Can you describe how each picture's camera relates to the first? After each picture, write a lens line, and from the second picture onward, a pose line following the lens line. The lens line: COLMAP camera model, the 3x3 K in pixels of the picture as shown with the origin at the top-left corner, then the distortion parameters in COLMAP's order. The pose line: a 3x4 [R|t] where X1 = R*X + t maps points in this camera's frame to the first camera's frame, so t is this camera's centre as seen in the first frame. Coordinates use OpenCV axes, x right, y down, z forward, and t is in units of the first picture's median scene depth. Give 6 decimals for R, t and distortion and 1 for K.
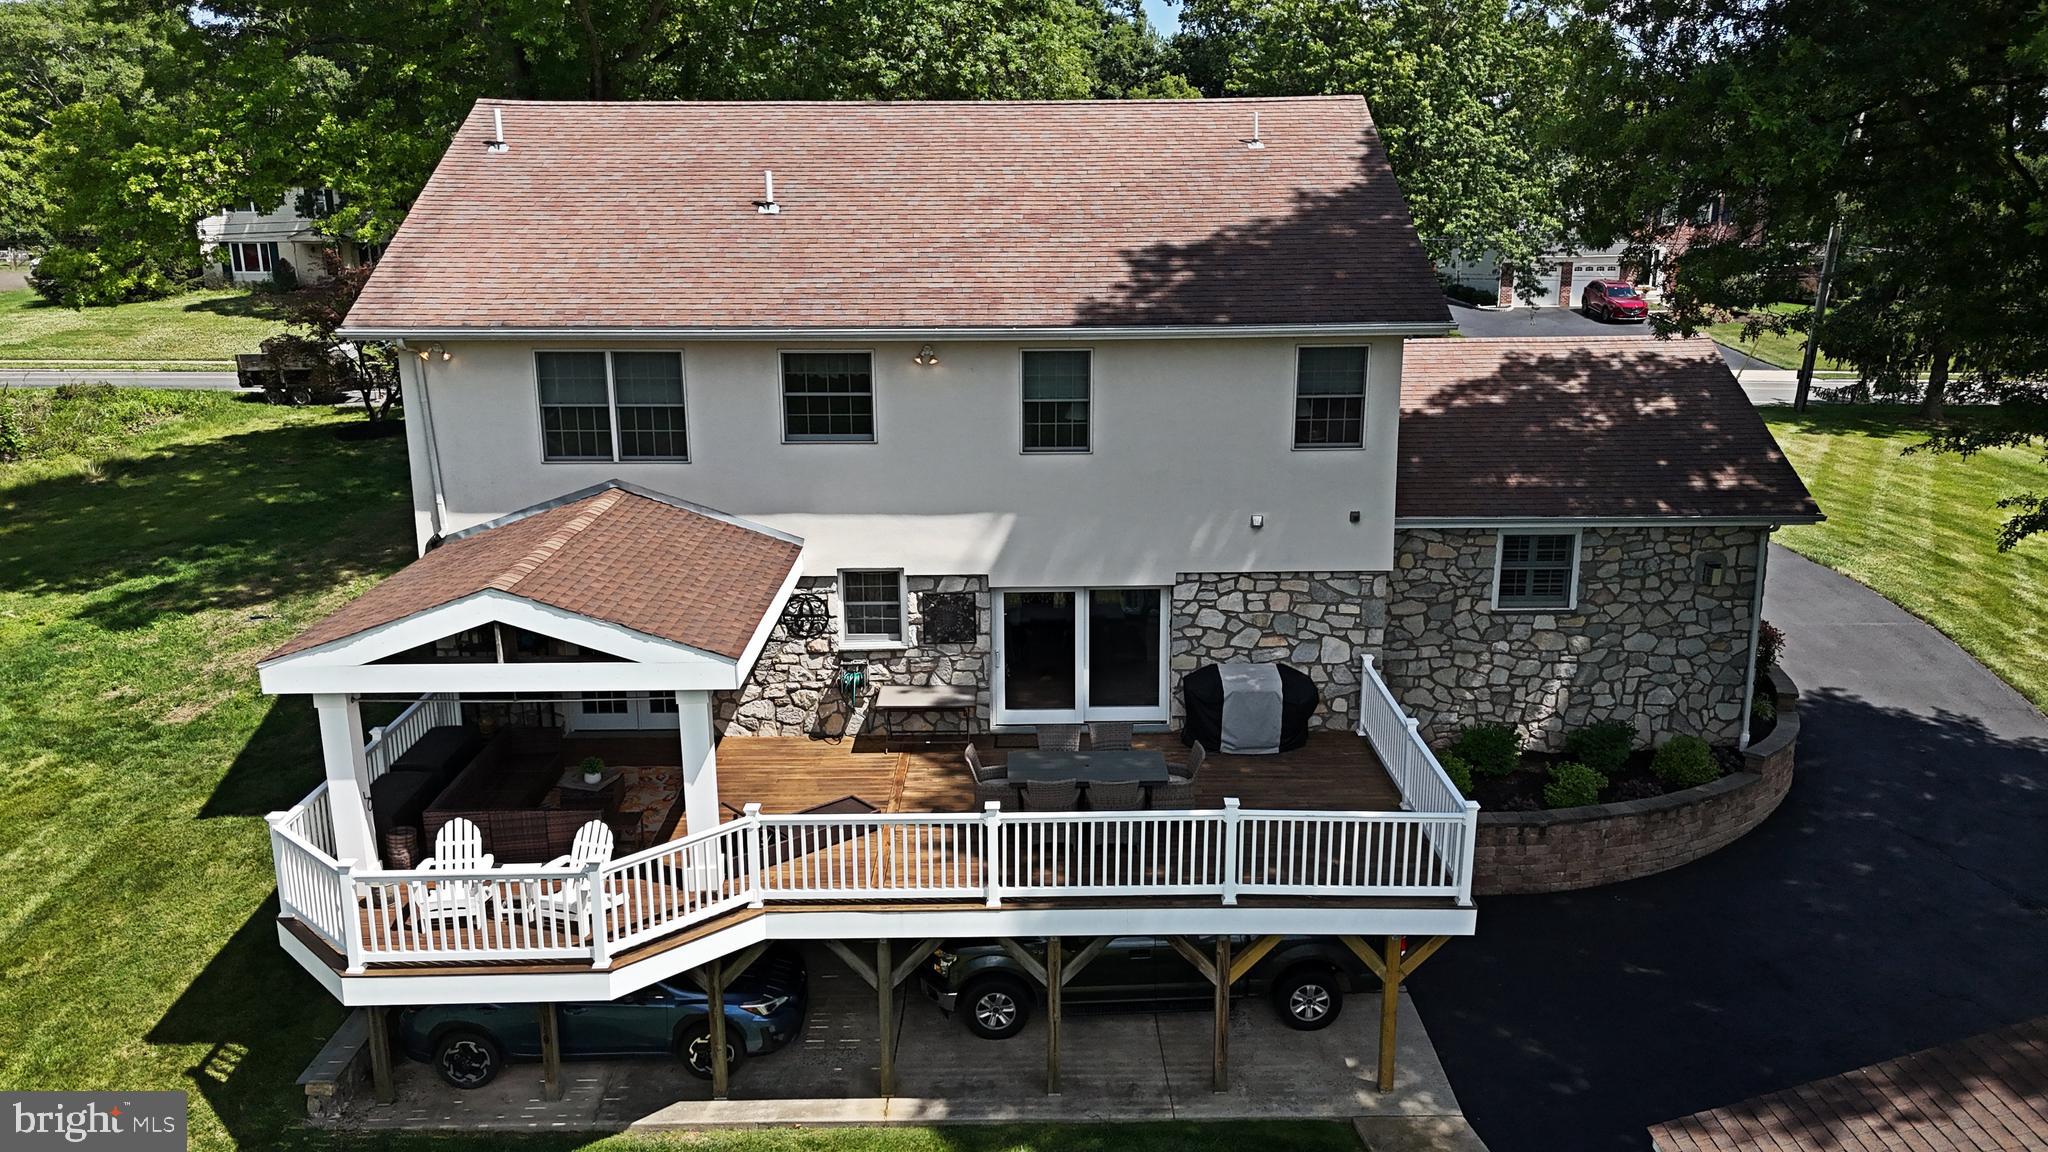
lens RADIAL K [[1513.5, 0, 1024.0], [0, 1513.5, 576.0], [0, 0, 1]] dist [0.073145, -0.058878]
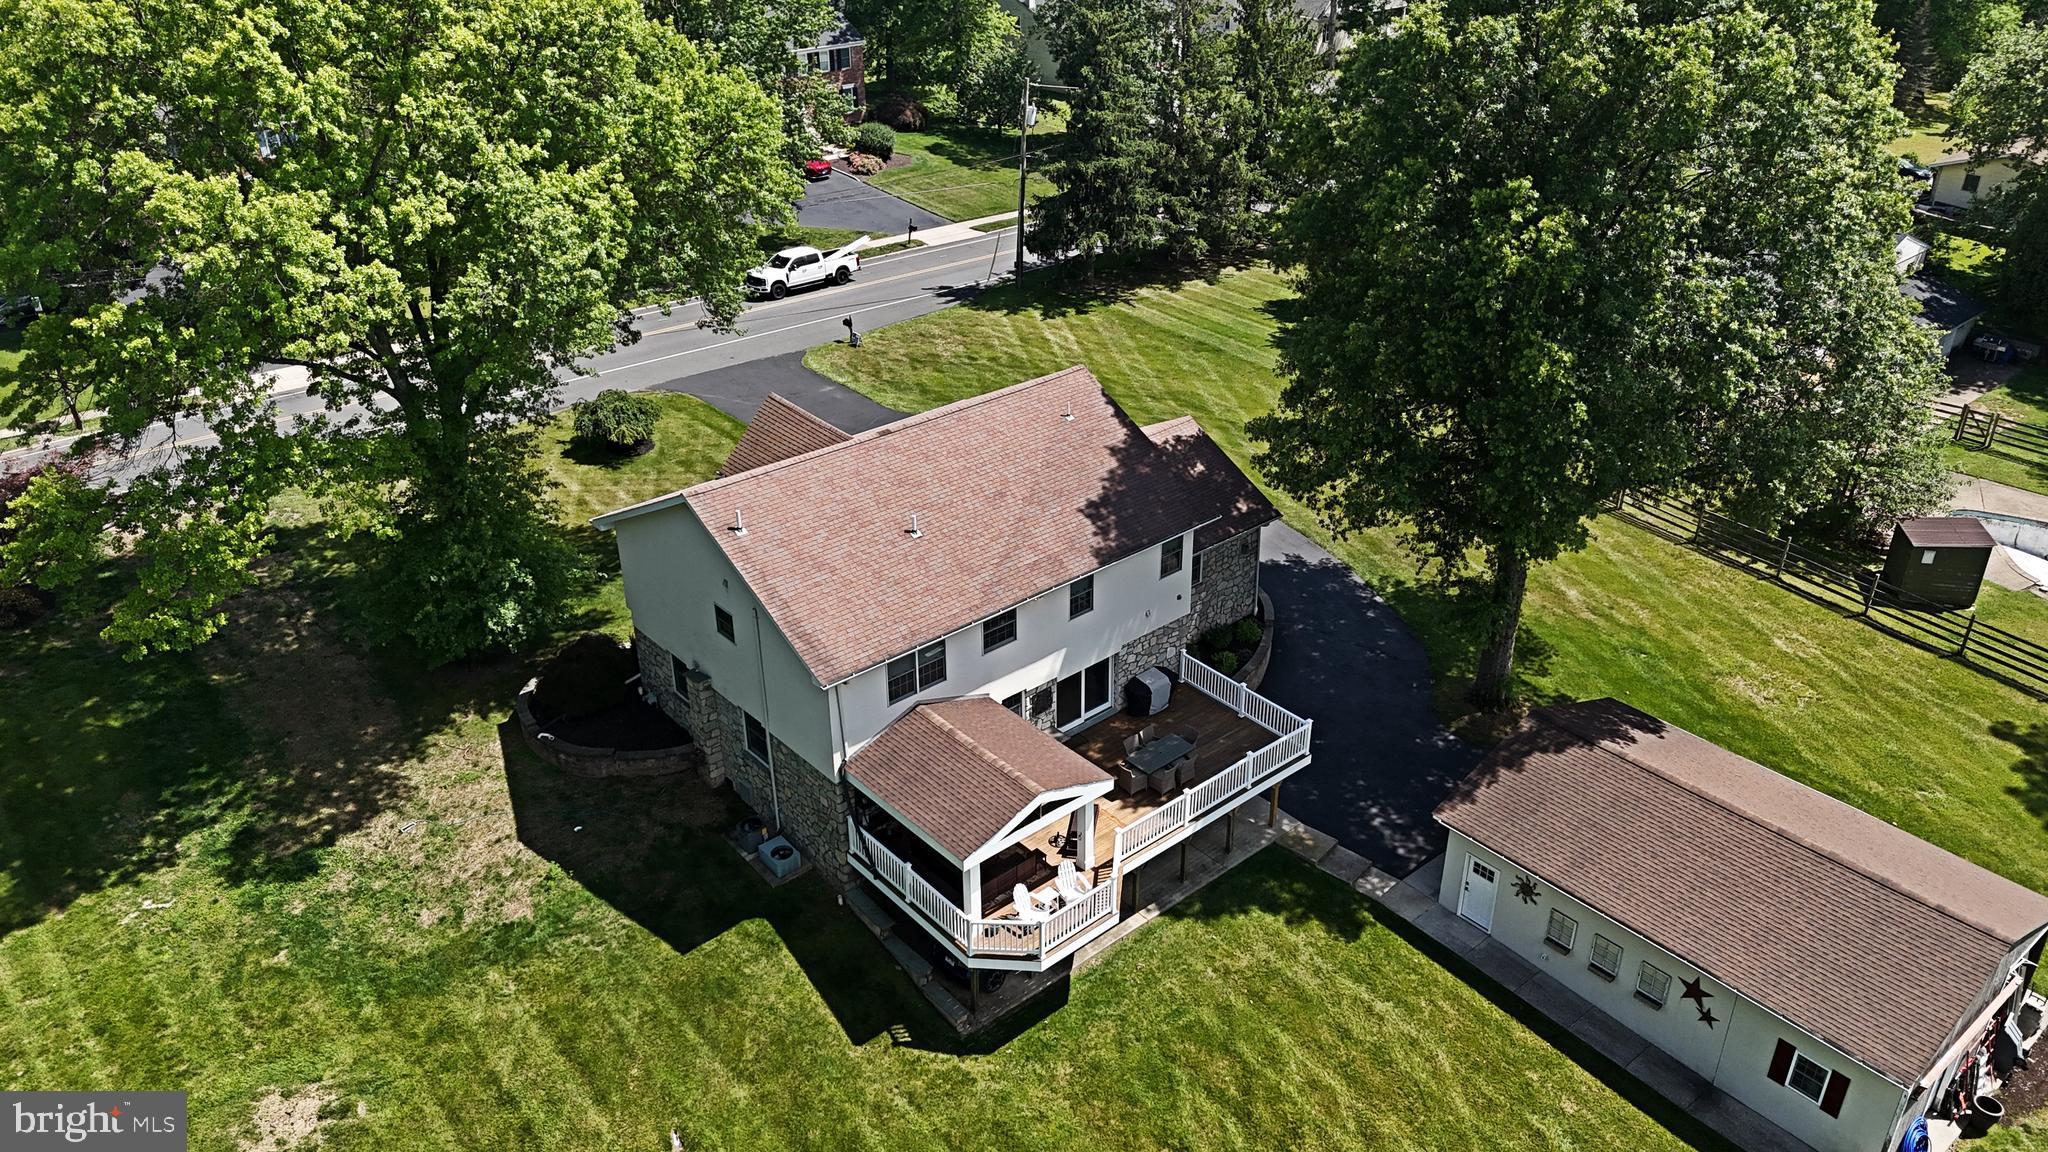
lens RADIAL K [[1513.5, 0, 1024.0], [0, 1513.5, 576.0], [0, 0, 1]] dist [0.073145, -0.058878]
pose [[0.759218, -0.313073, 0.570590, -1.198821], [0.167721, 0.941207, 0.293257, -0.748692], [-0.628854, -0.126946, 0.767090, -0.553124]]
